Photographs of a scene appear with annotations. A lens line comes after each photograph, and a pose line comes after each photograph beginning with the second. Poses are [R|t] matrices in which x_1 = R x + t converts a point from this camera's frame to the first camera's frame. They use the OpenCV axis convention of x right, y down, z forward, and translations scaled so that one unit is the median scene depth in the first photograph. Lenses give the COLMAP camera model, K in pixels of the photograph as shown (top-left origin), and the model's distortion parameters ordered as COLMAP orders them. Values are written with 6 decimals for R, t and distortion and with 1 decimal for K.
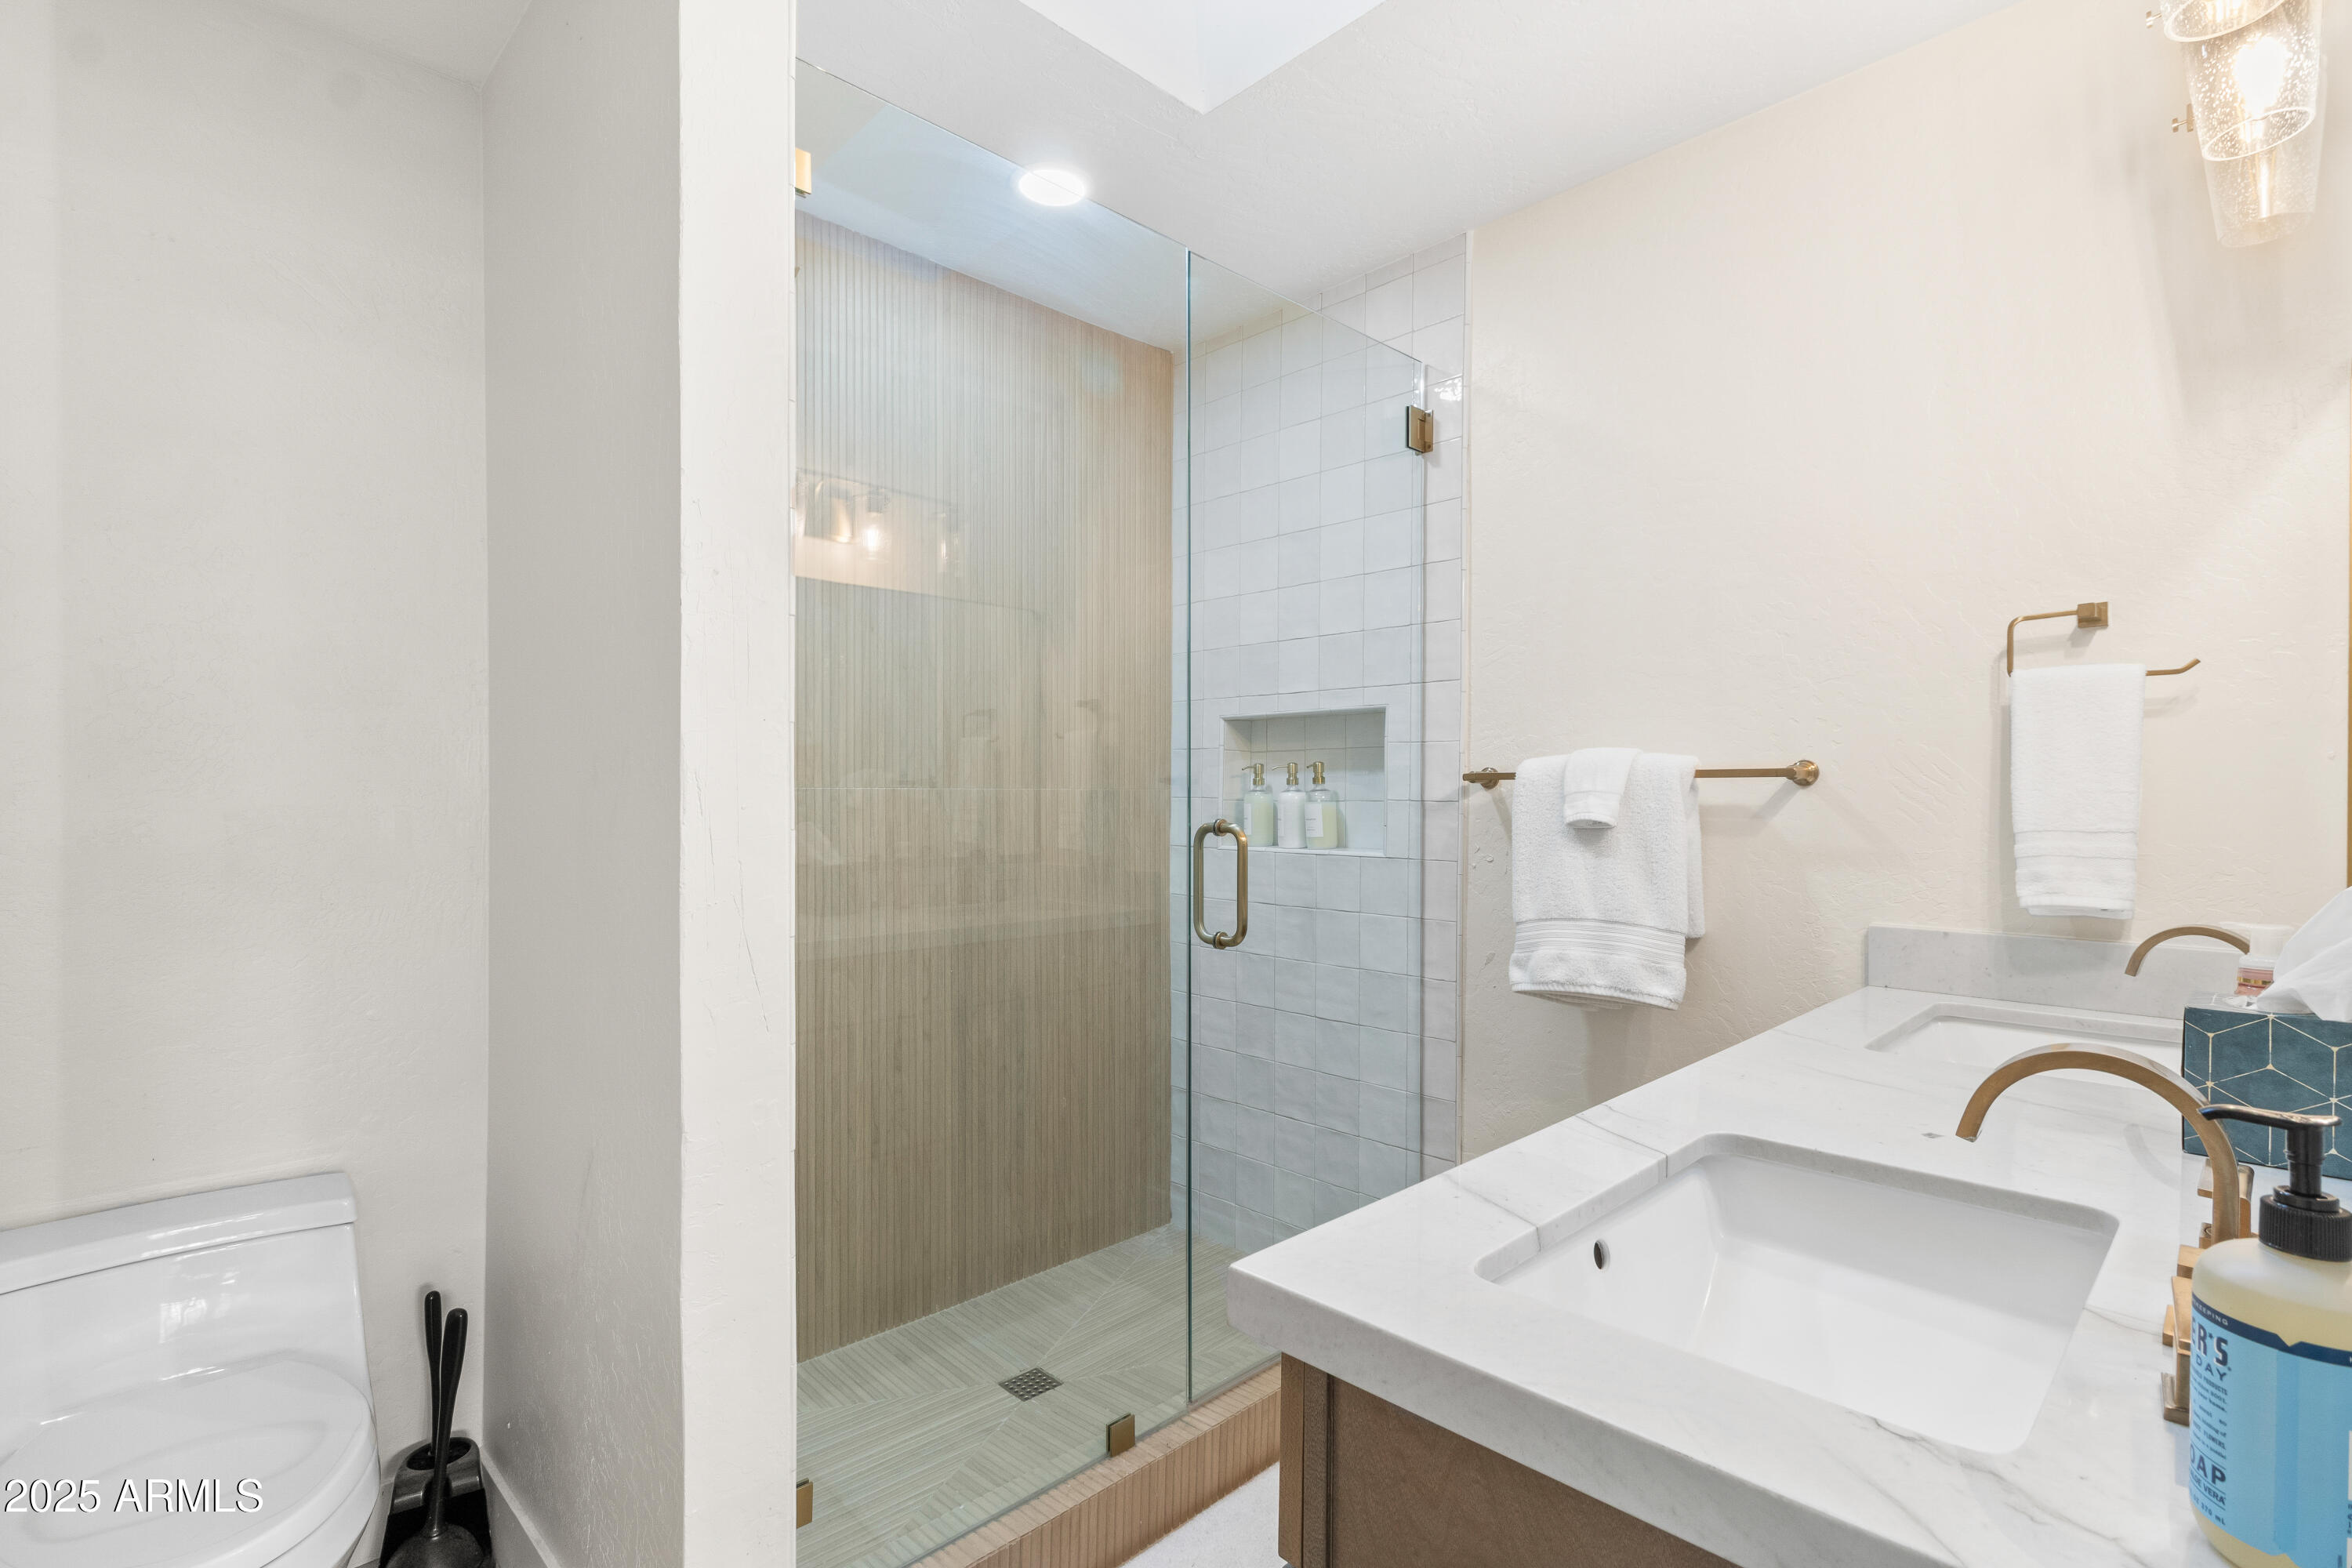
lens RADIAL K [[1083.6, 0, 1176.0], [0, 1083.6, 784.0], [0, 0, 1]] dist [0.000387, 0.000087]
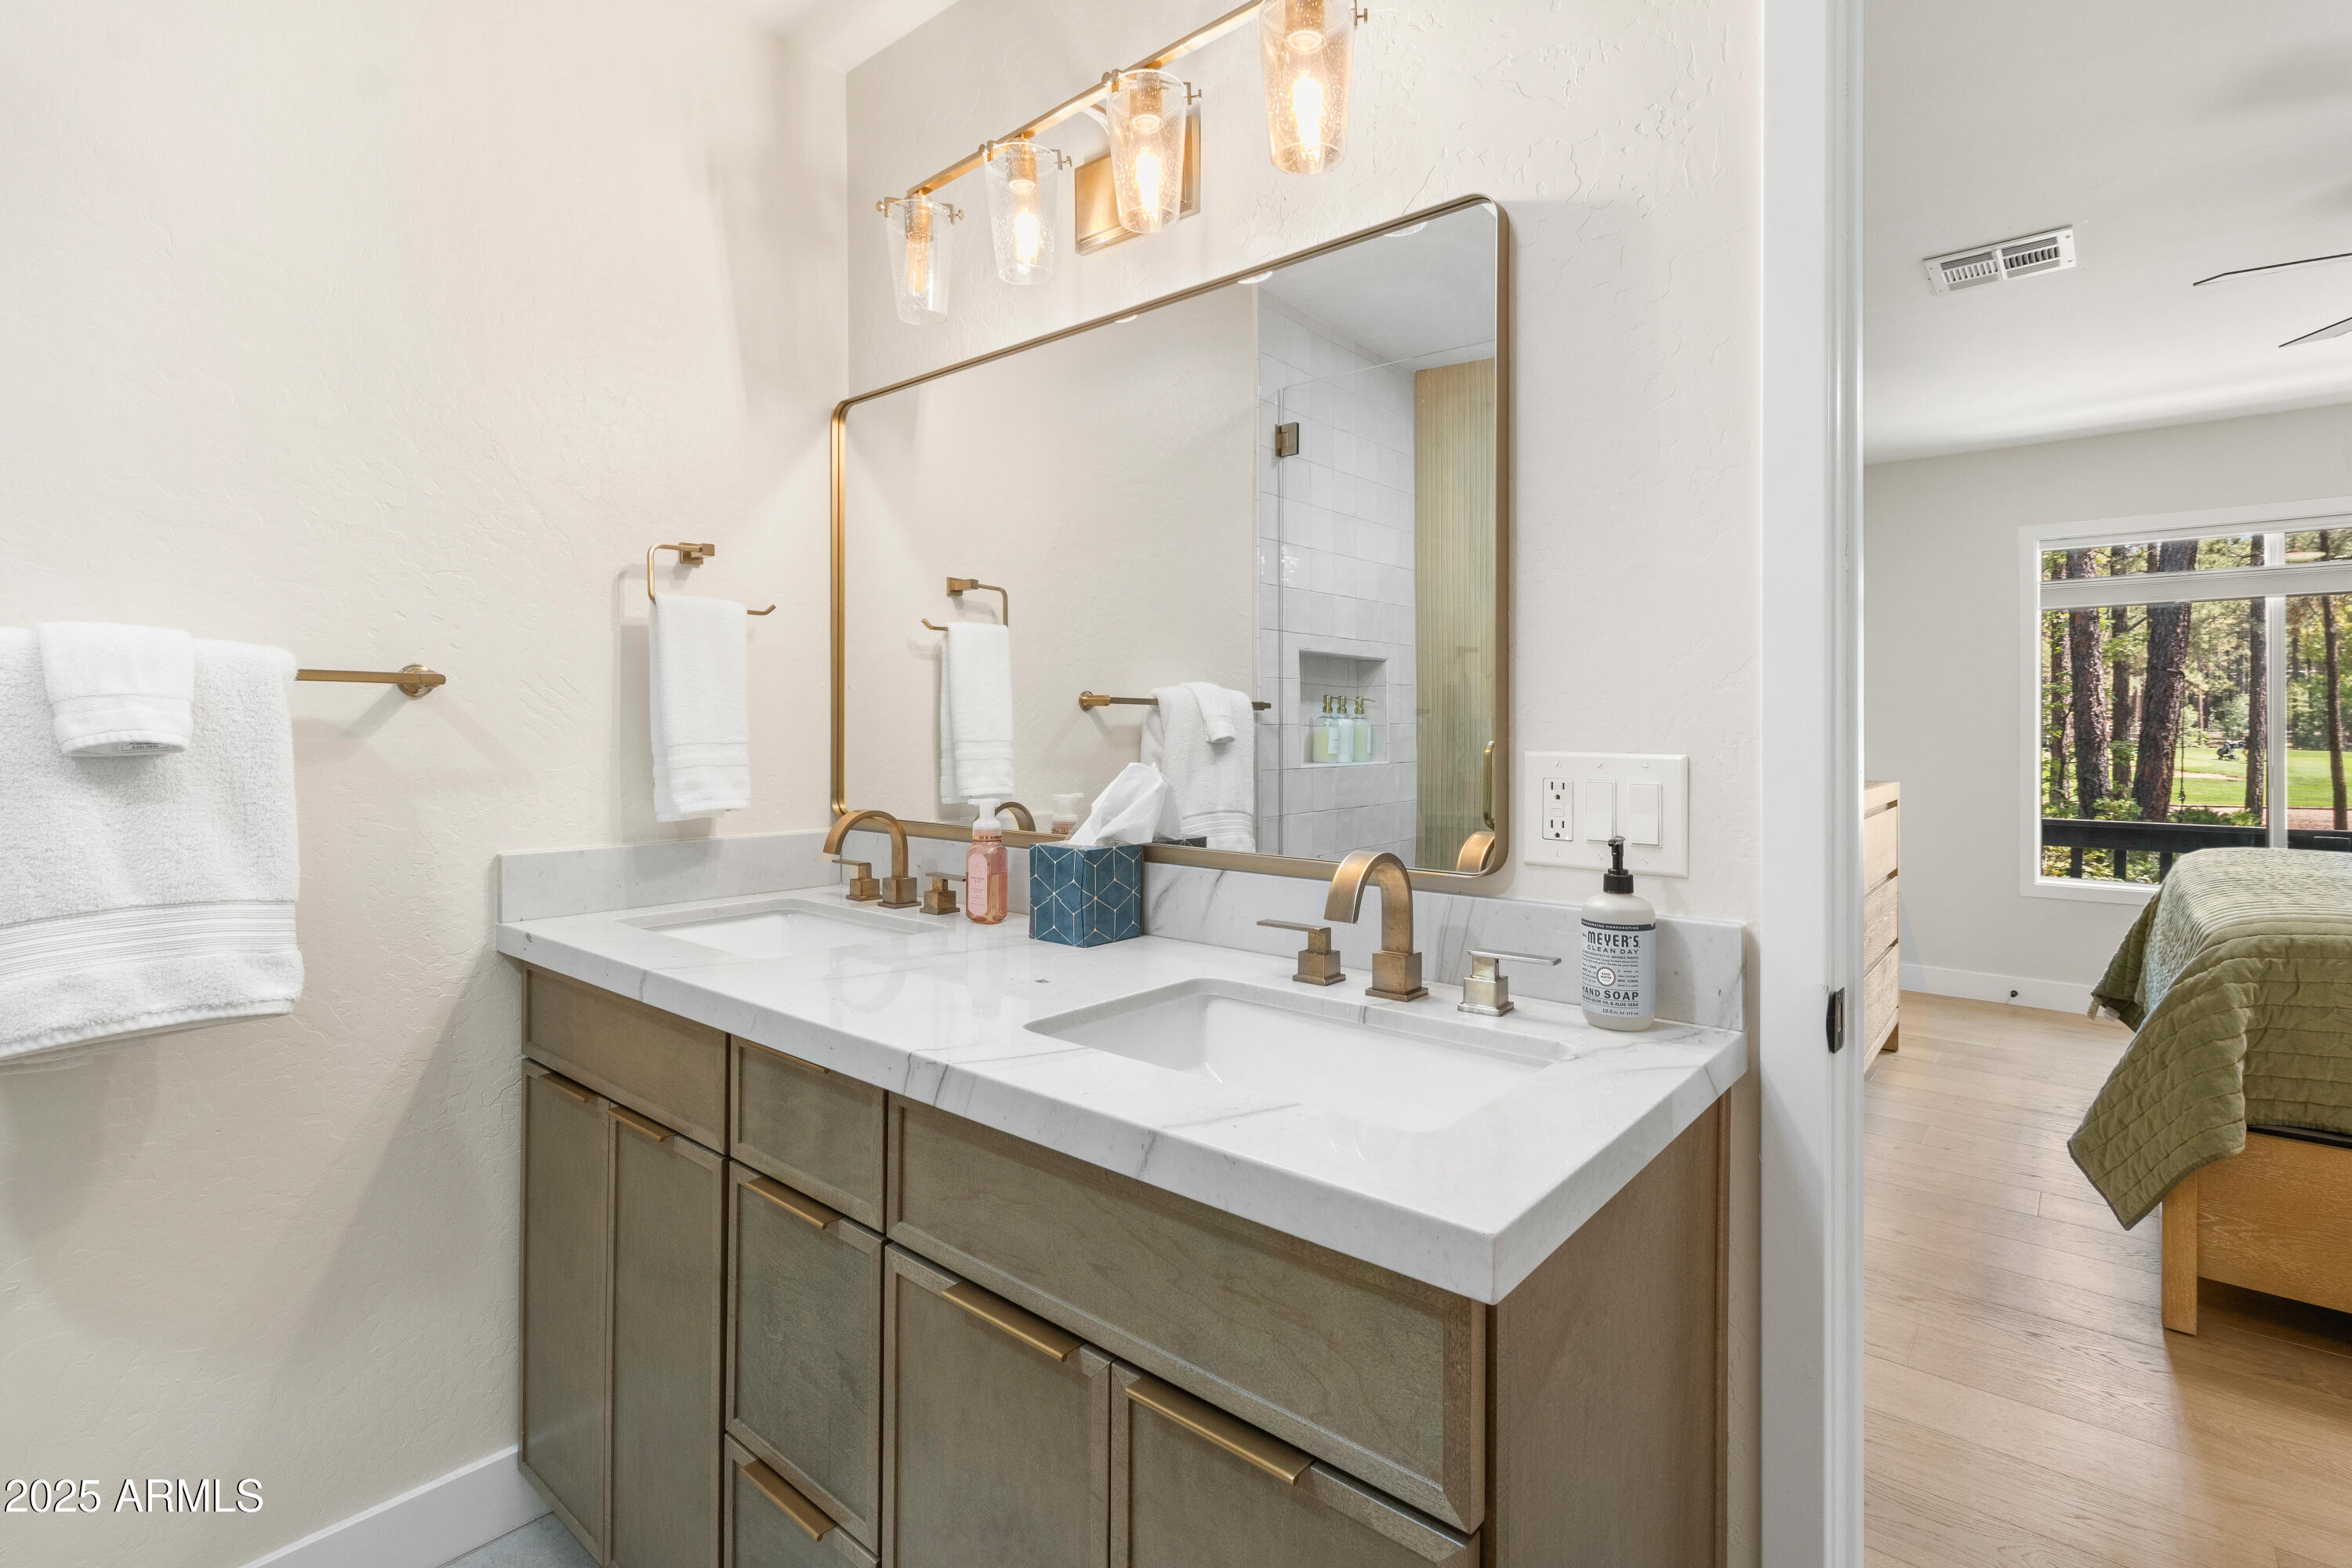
lens RADIAL K [[1124.3, 0, 1185.1], [0, 1124.3, 710.9], [0, 0, 1]] dist [0.000659, 0.000185]
pose [[-0.106695, 0.012985, 0.994207, -0.318339], [-0.019560, 0.999694, -0.015155, 0.014215], [-0.994099, -0.021063, -0.106409, 0.508985]]
